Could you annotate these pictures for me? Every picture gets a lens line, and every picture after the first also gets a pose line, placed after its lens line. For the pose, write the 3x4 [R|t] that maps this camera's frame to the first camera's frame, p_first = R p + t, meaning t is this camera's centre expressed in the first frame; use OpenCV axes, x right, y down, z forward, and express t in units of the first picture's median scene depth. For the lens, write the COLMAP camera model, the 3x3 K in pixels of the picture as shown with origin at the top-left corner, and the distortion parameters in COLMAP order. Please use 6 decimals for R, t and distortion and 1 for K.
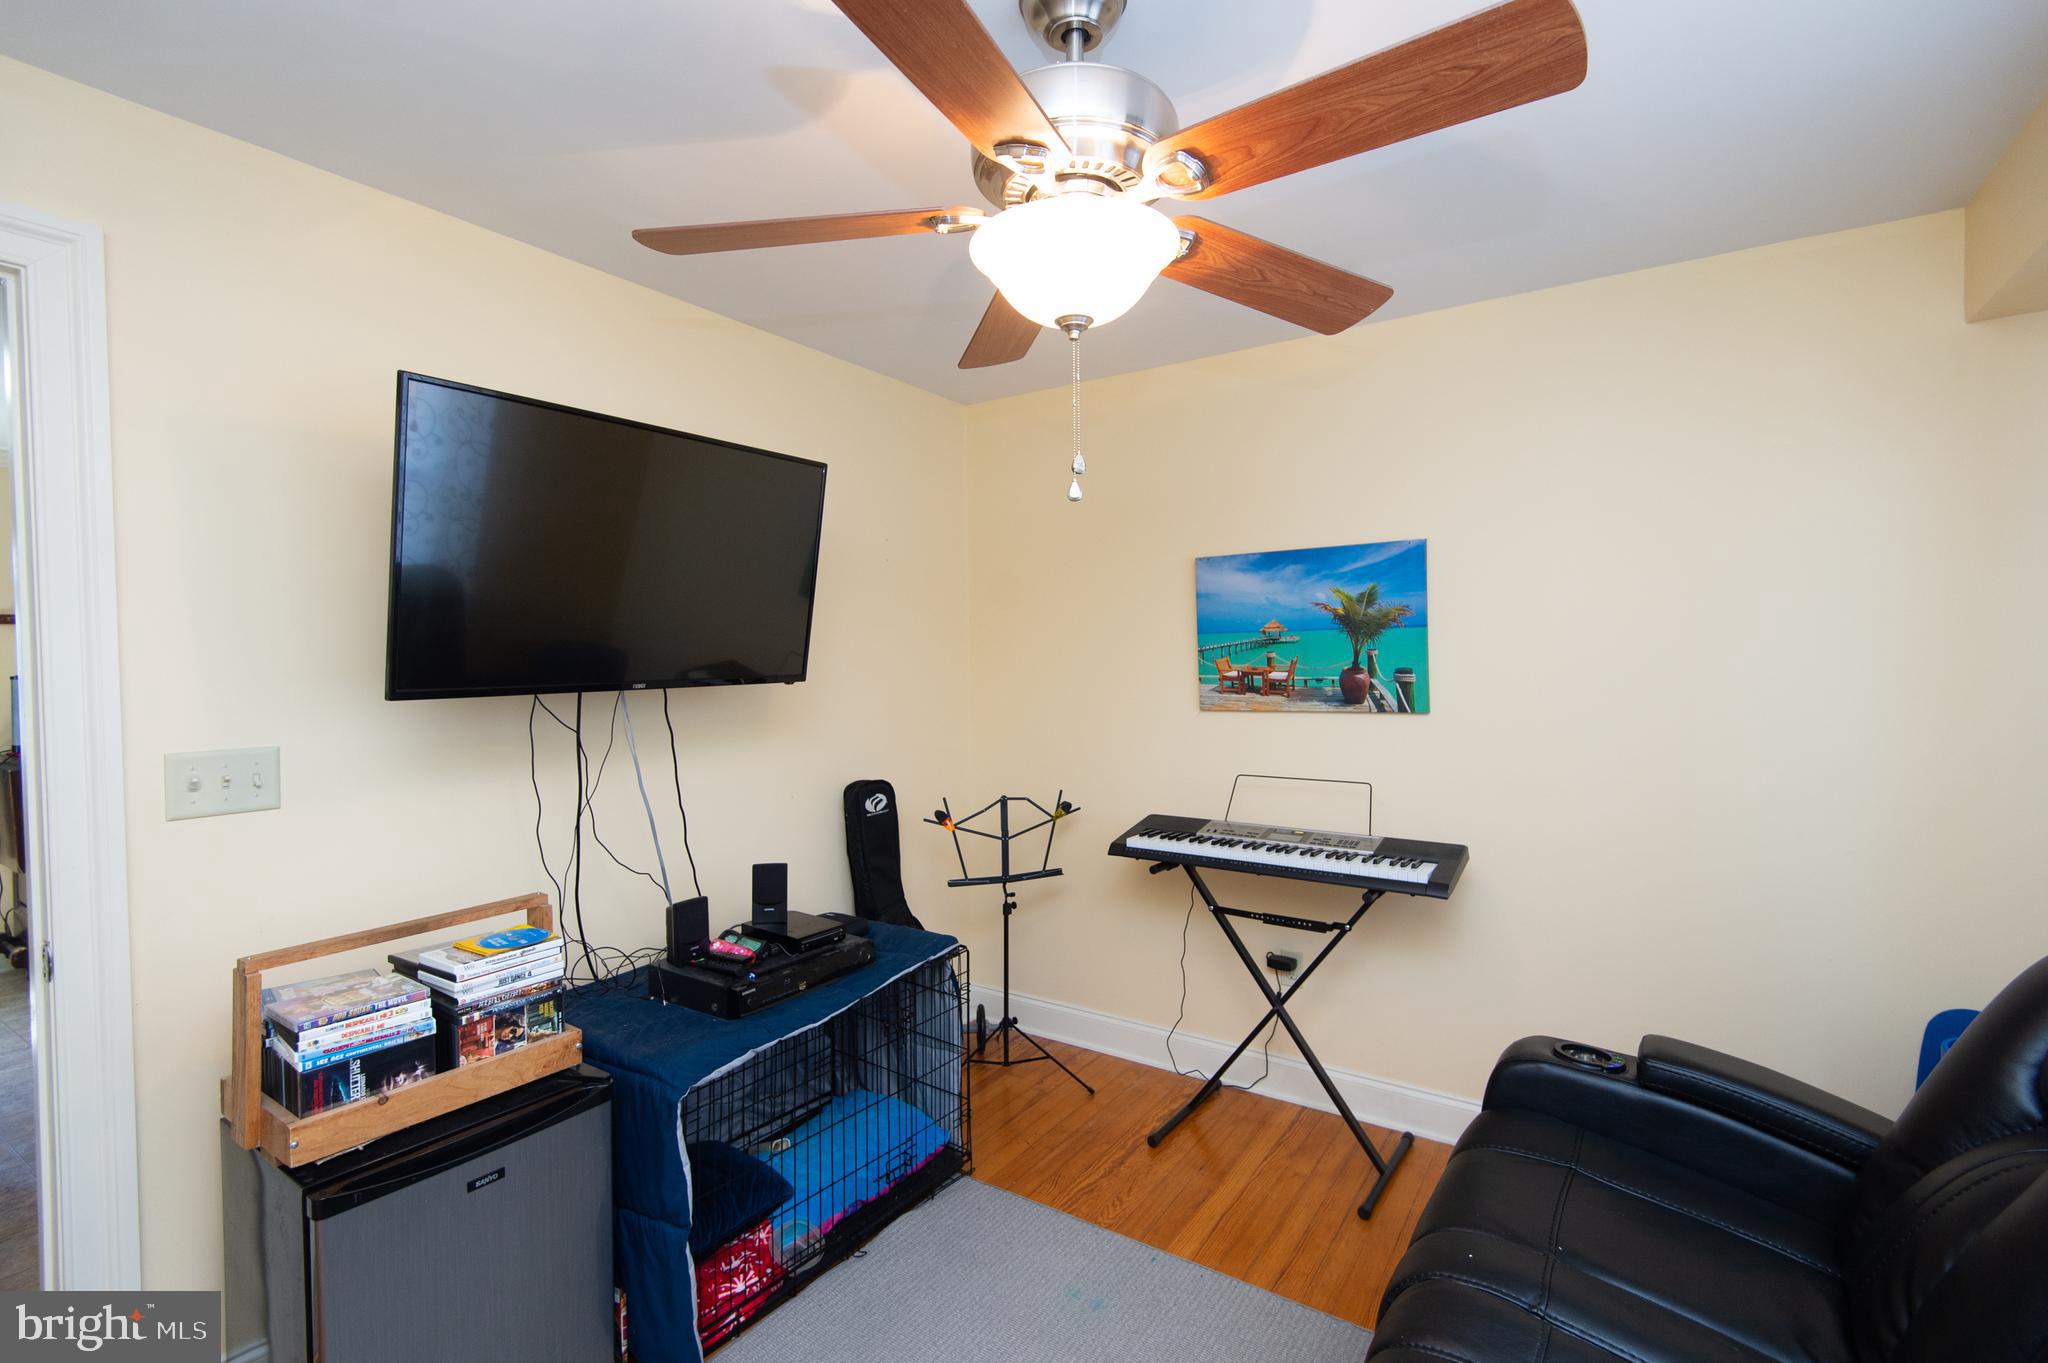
lens RADIAL K [[926.8, 0, 1027.0], [0, 926.8, 675.5], [0, 0, 1]] dist [0.033228, -0.015907]
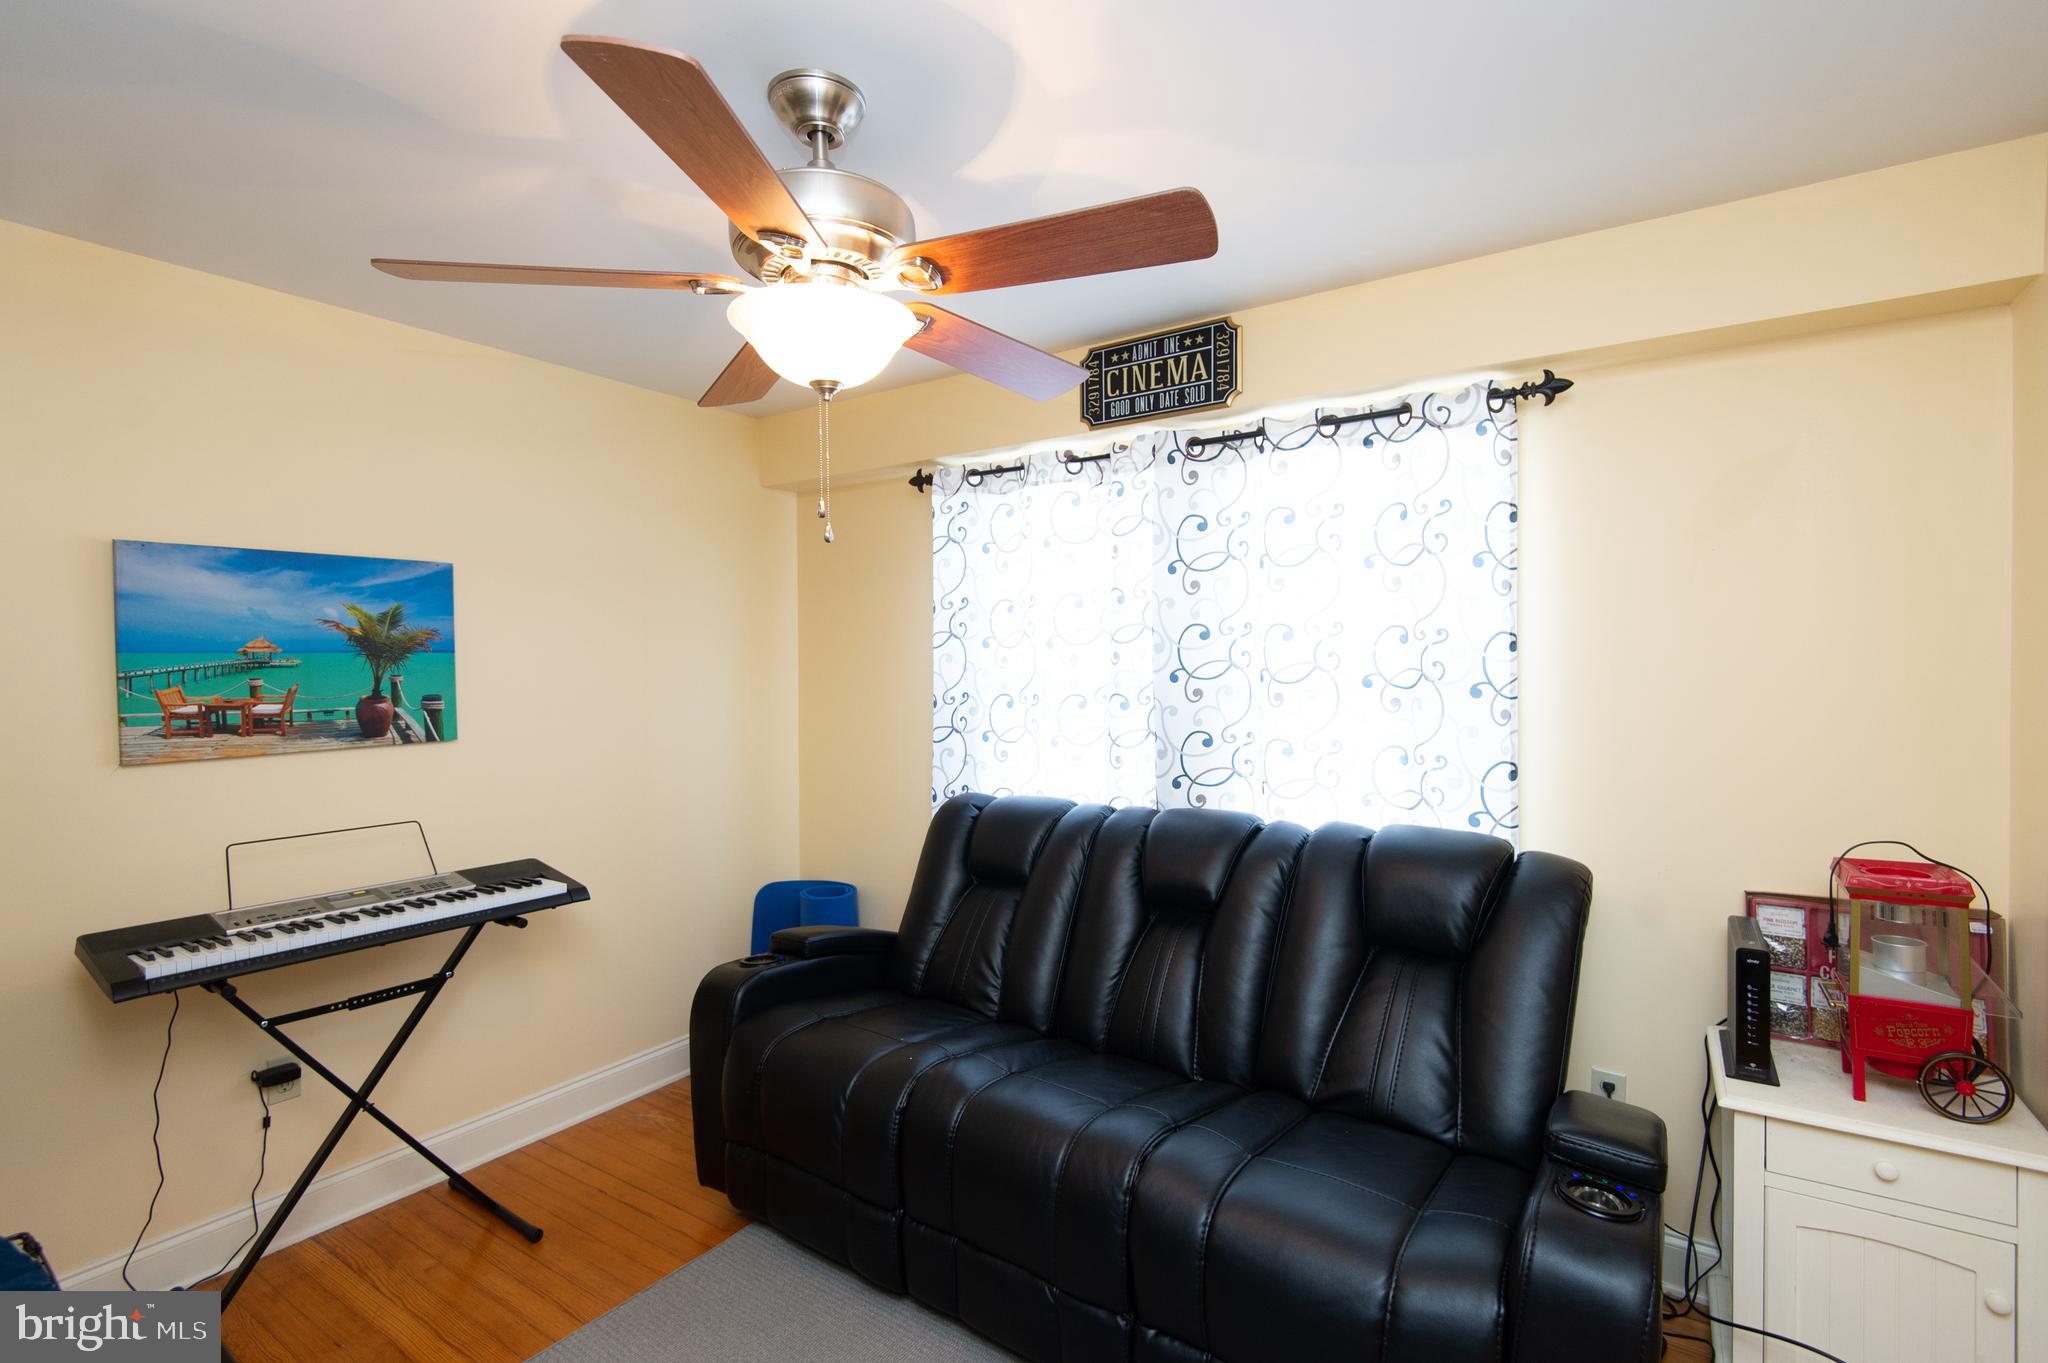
lens RADIAL K [[926.8, 0, 1041.2], [0, 926.8, 668.6], [0, 0, 1]] dist [0.033228, -0.015907]
pose [[0.004140, 0.003338, 0.999986, -0.536610], [0.023089, 0.999728, -0.003433, -0.016683], [-0.999725, 0.023103, 0.004062, 0.359213]]
